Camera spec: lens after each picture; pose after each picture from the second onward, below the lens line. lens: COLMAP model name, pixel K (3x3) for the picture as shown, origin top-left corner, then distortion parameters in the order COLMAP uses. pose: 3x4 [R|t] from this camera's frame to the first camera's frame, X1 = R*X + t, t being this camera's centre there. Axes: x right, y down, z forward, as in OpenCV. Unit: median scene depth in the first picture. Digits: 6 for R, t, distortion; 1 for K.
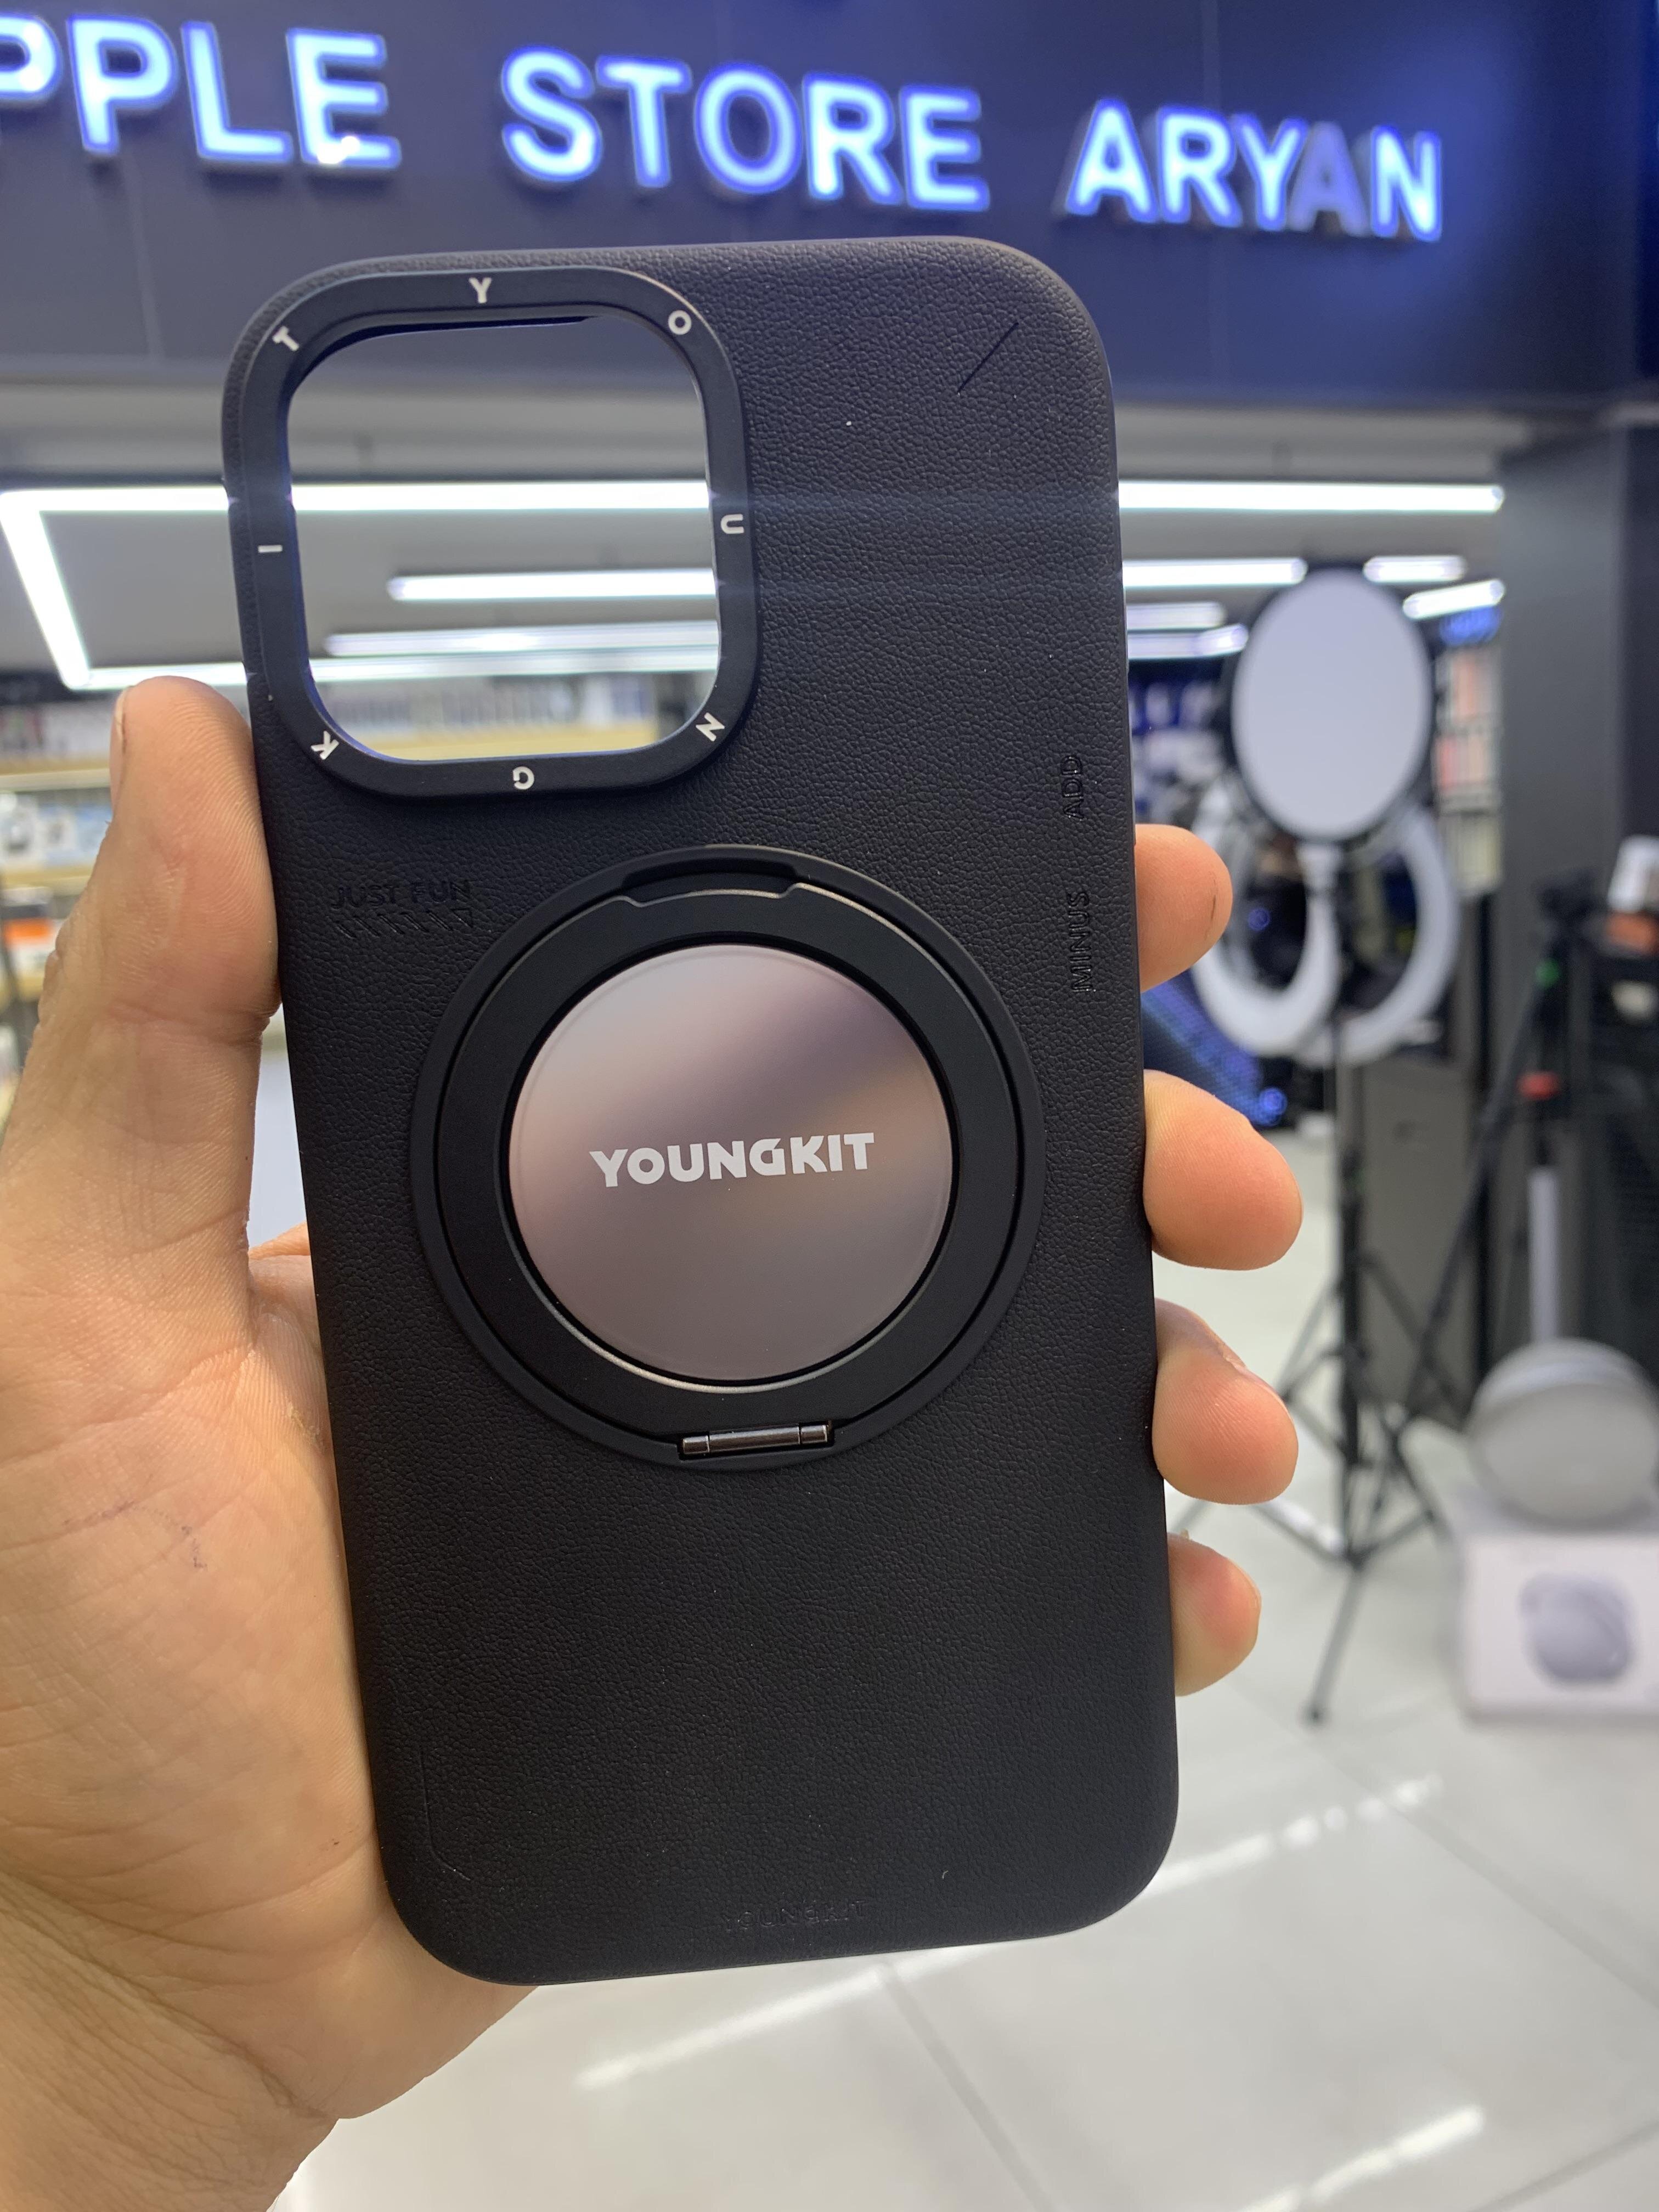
lens RADIAL K [[1751.6, 0, 911.7], [0, 1751.6, 1162.9], [0, 0, 1]] dist [-0.023670, 0.007770]
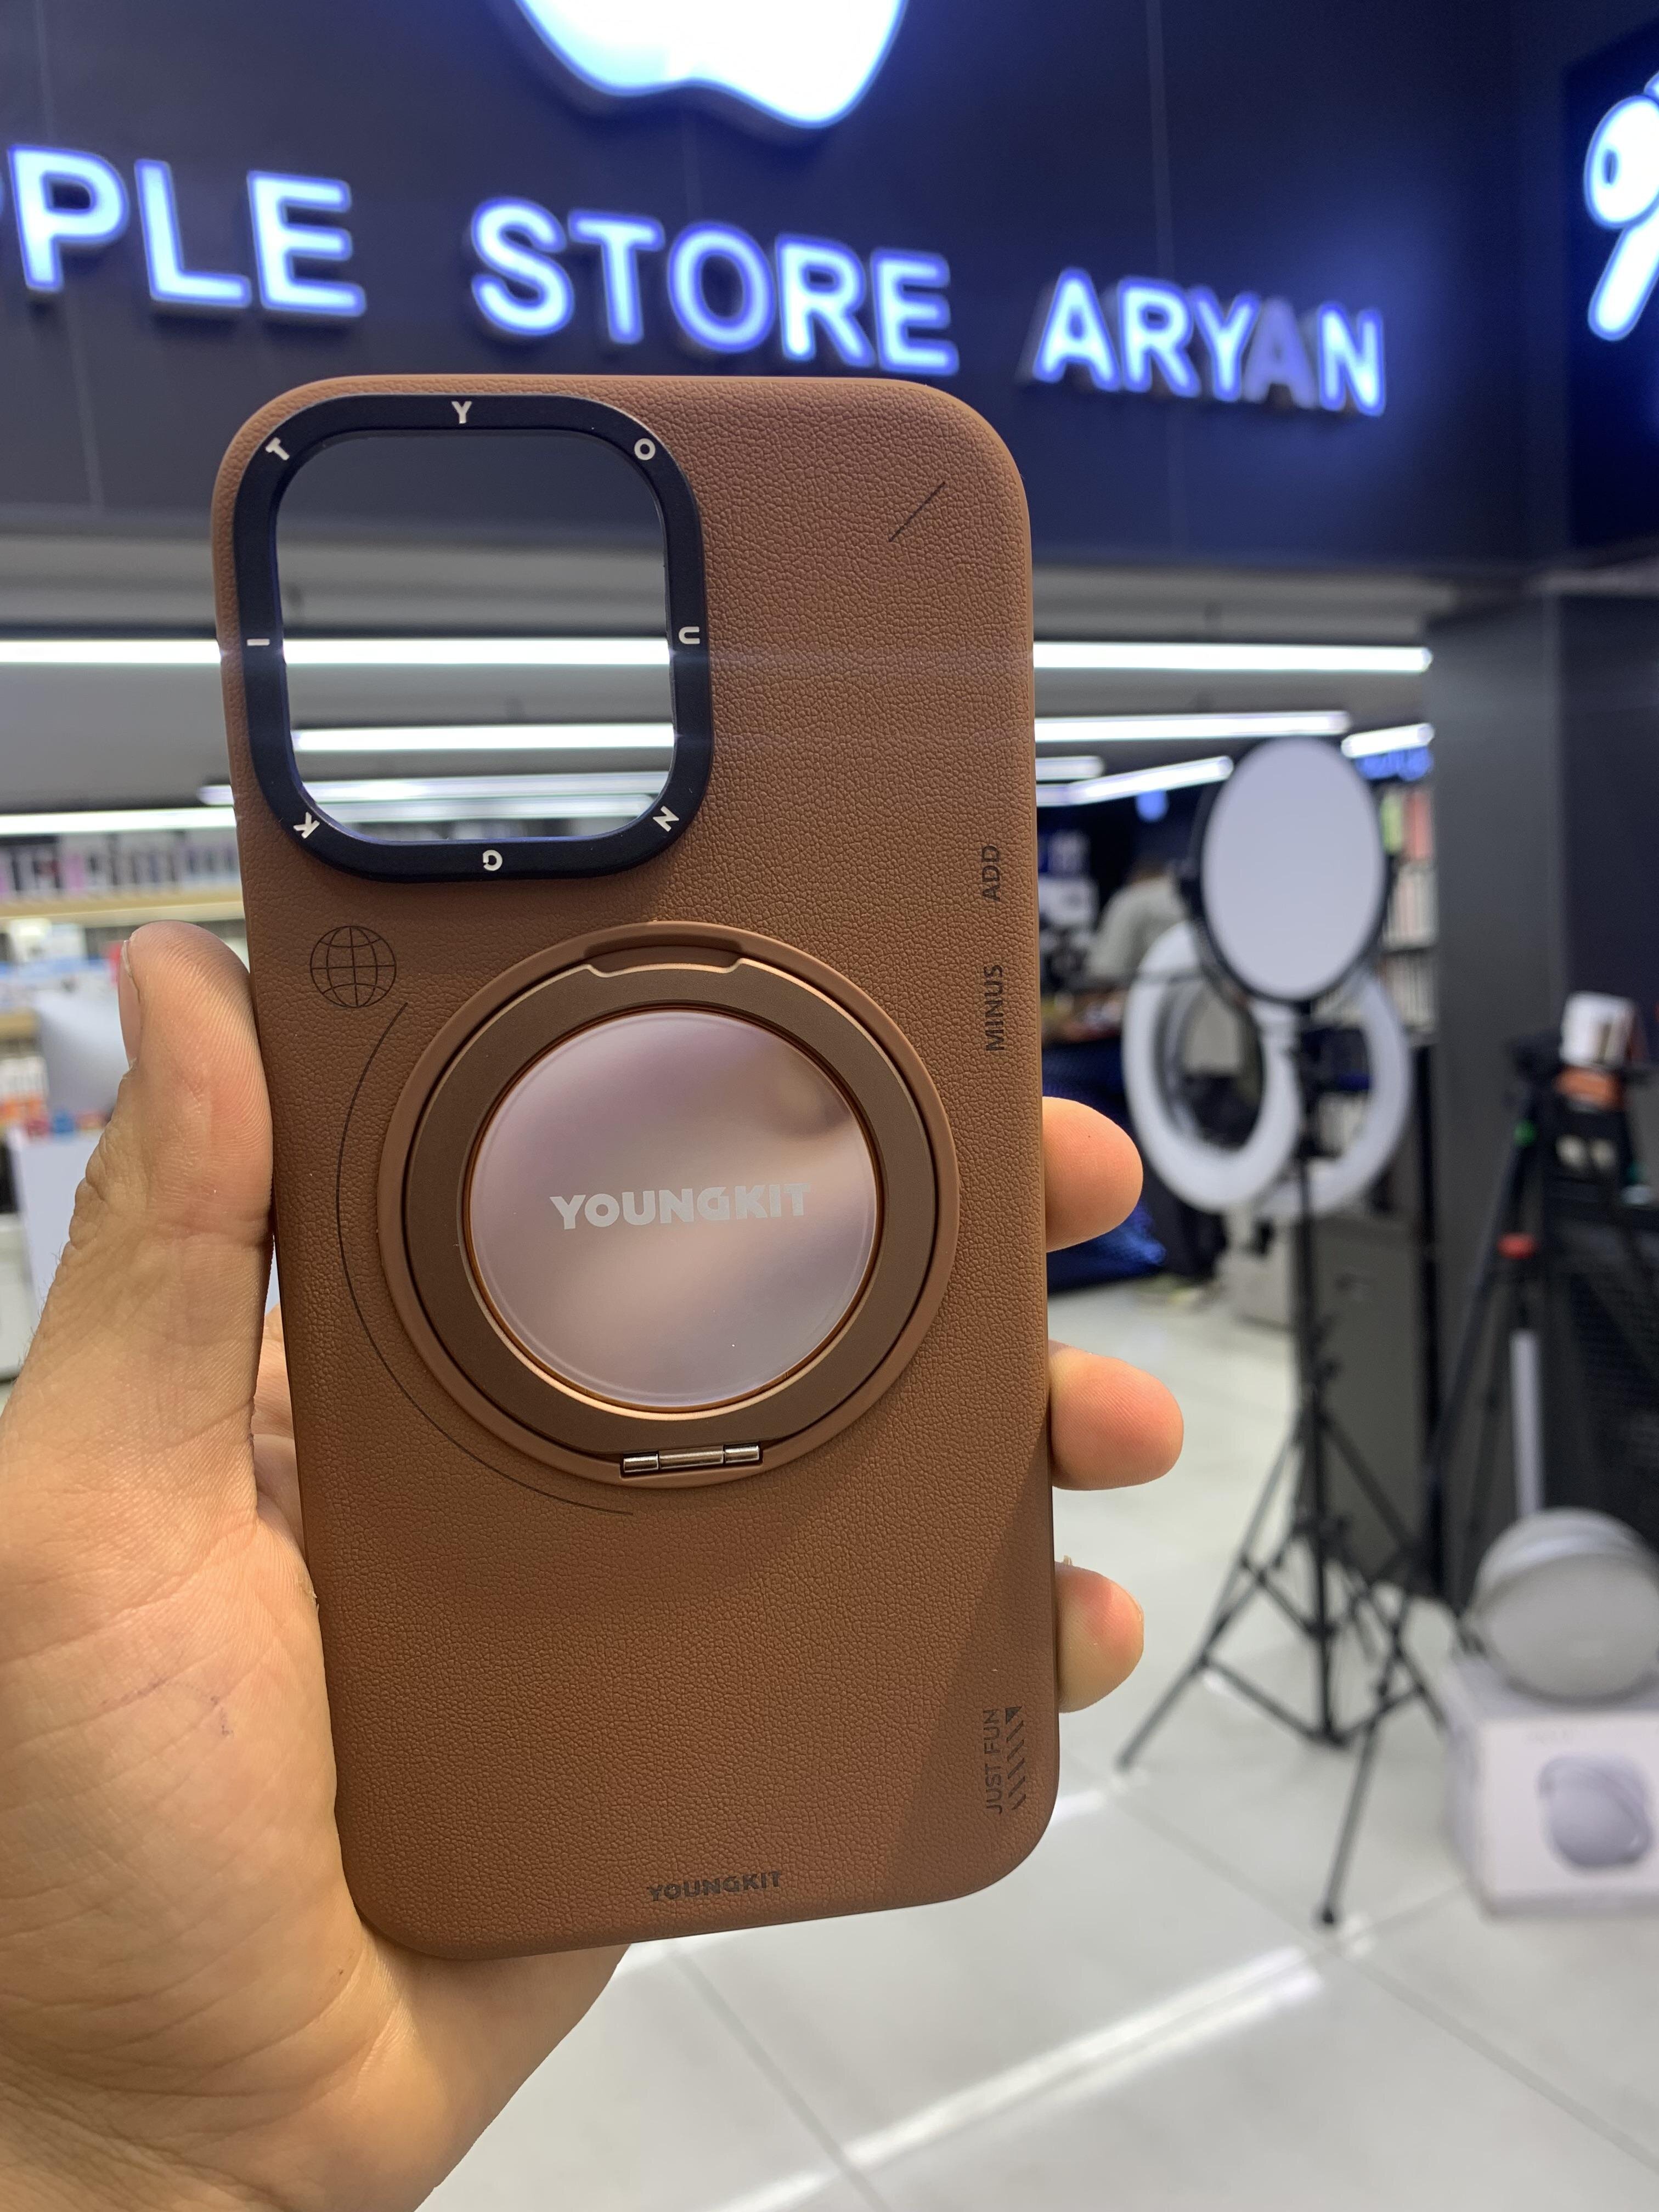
lens RADIAL K [[1751.6, 0, 915.0], [0, 1751.6, 1143.0], [0, 0, 1]] dist [-0.023670, 0.007770]
pose [[0.994687, -0.016294, 0.101645, -0.085859], [0.024231, 0.996710, -0.077346, -0.037134], [-0.100050, 0.079398, 0.991809, 0.056271]]
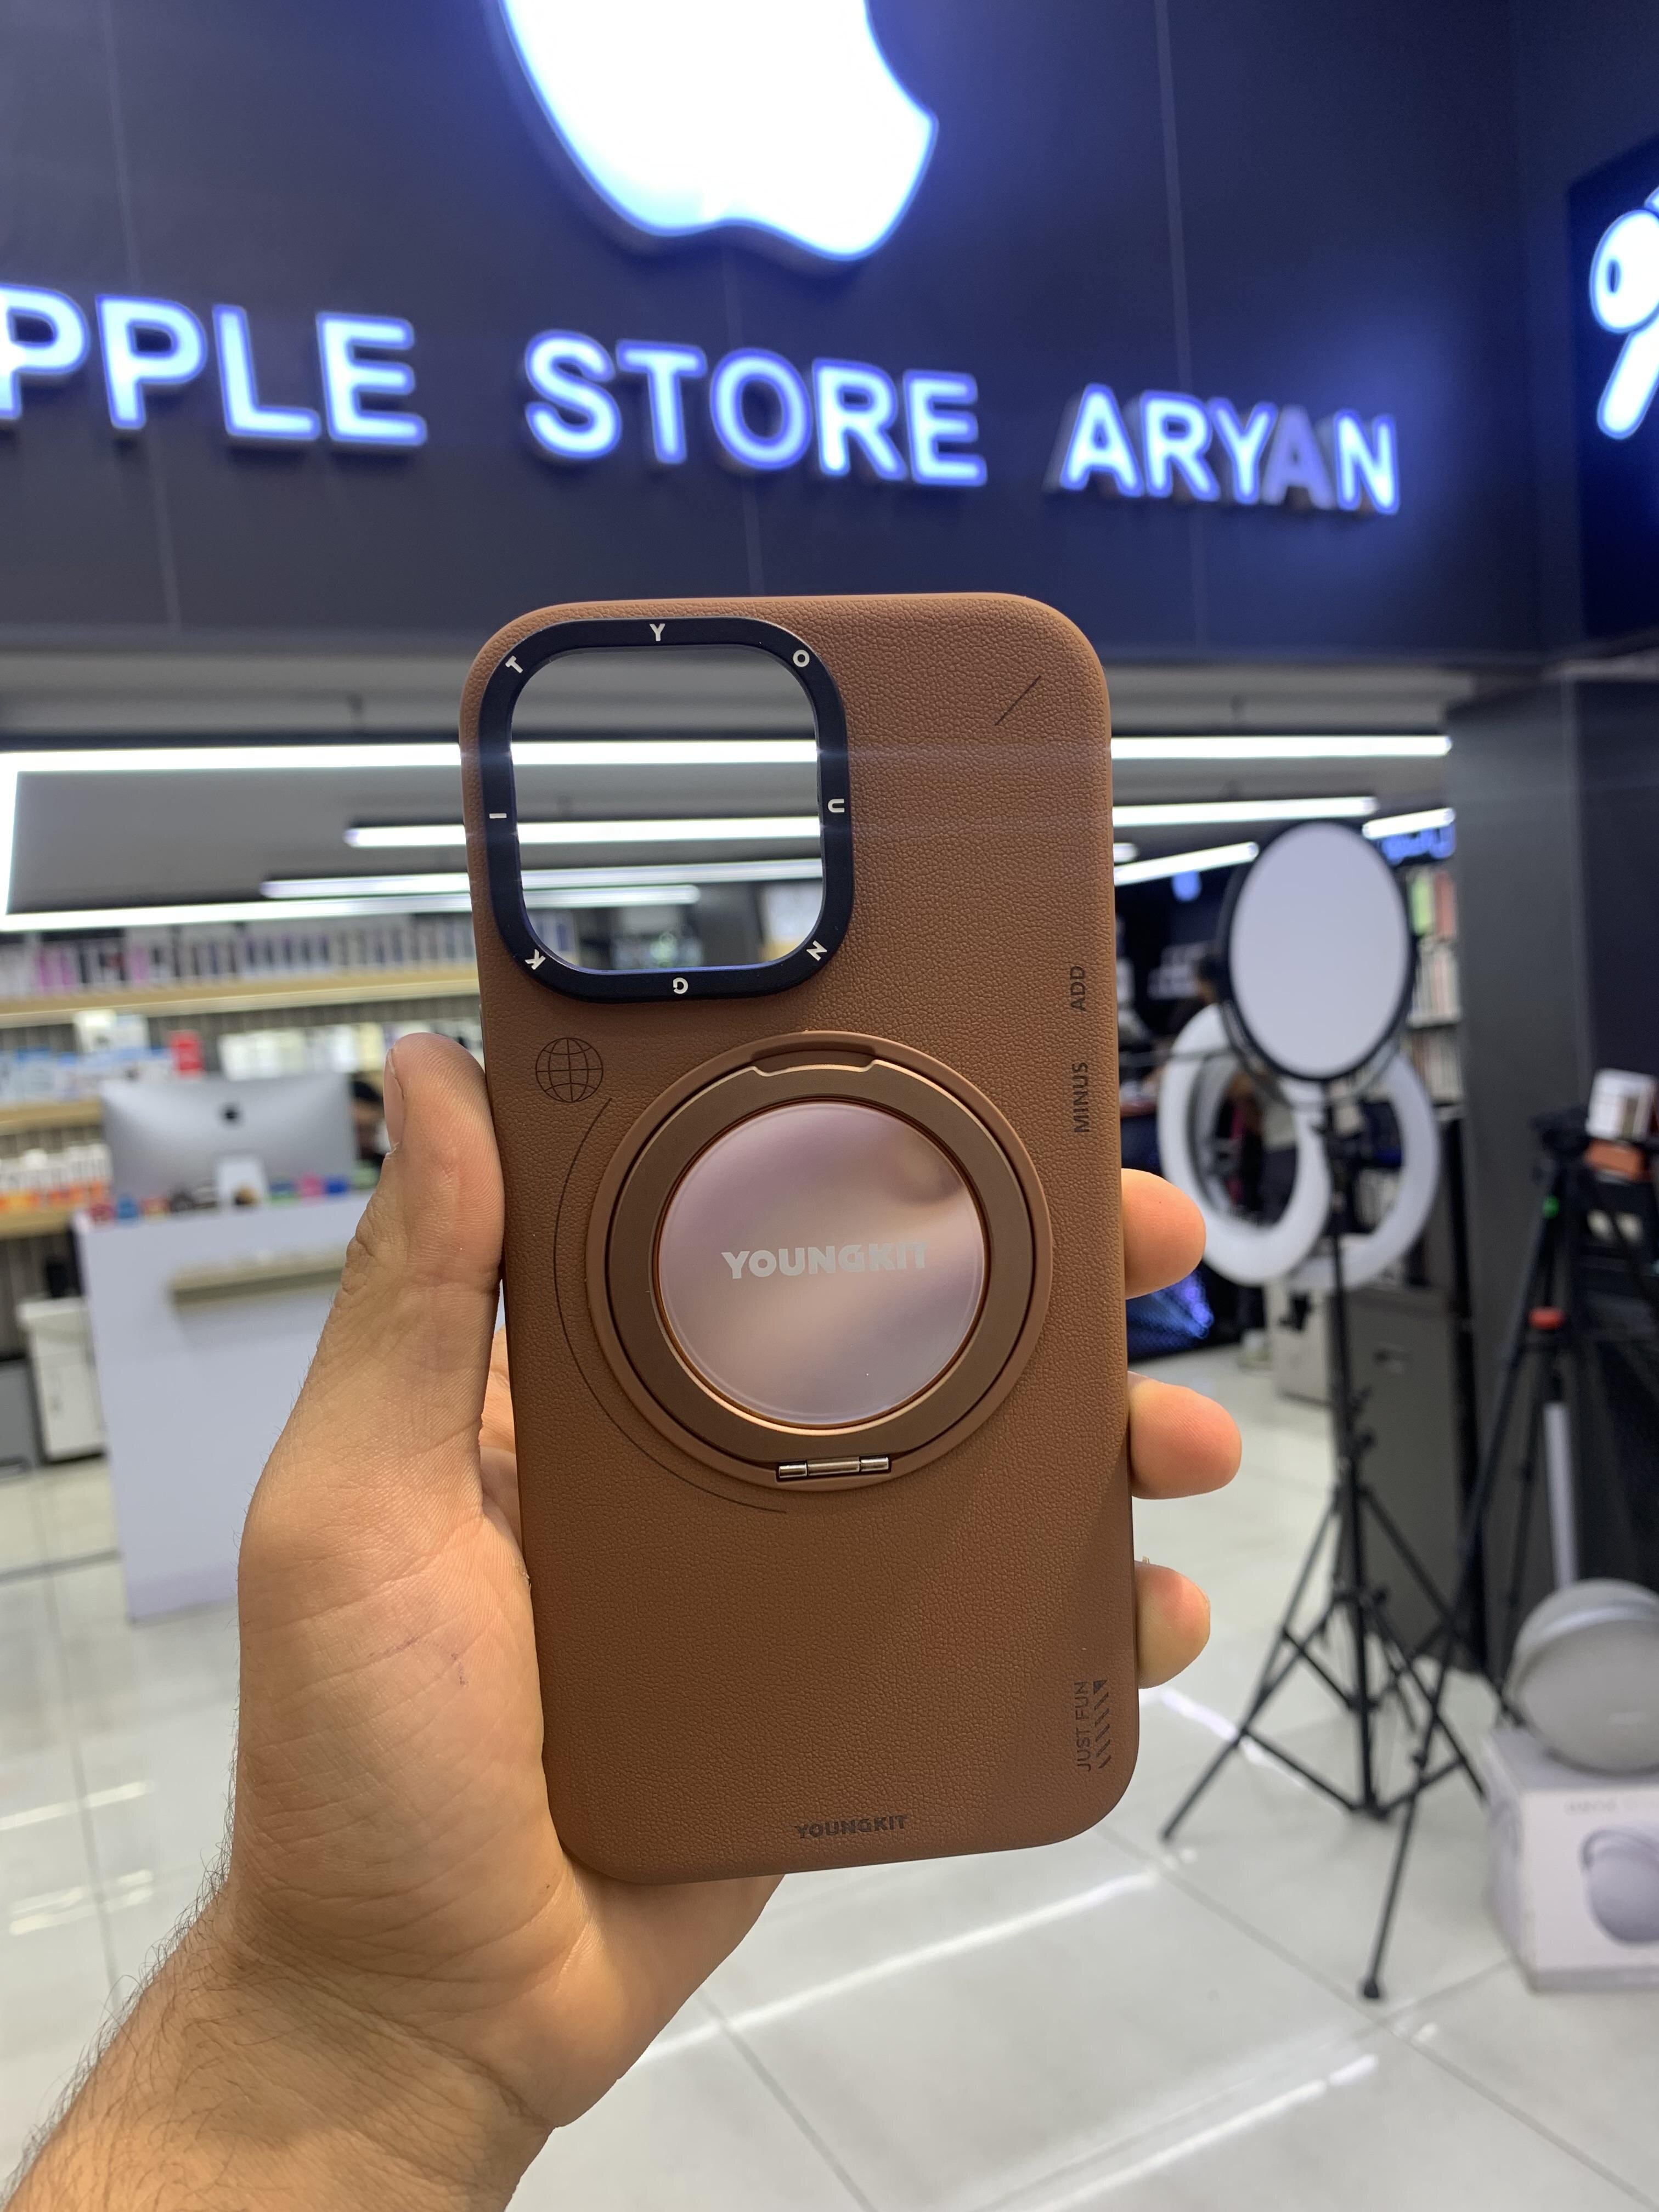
lens RADIAL K [[1751.6, 0, 916.4], [0, 1751.6, 1144.7], [0, 0, 1]] dist [-0.023670, 0.007770]
pose [[0.996844, -0.020214, 0.076772, -0.083216], [0.029552, 0.992025, -0.122528, -0.033312], [-0.073683, 0.124411, 0.989491, 0.026920]]
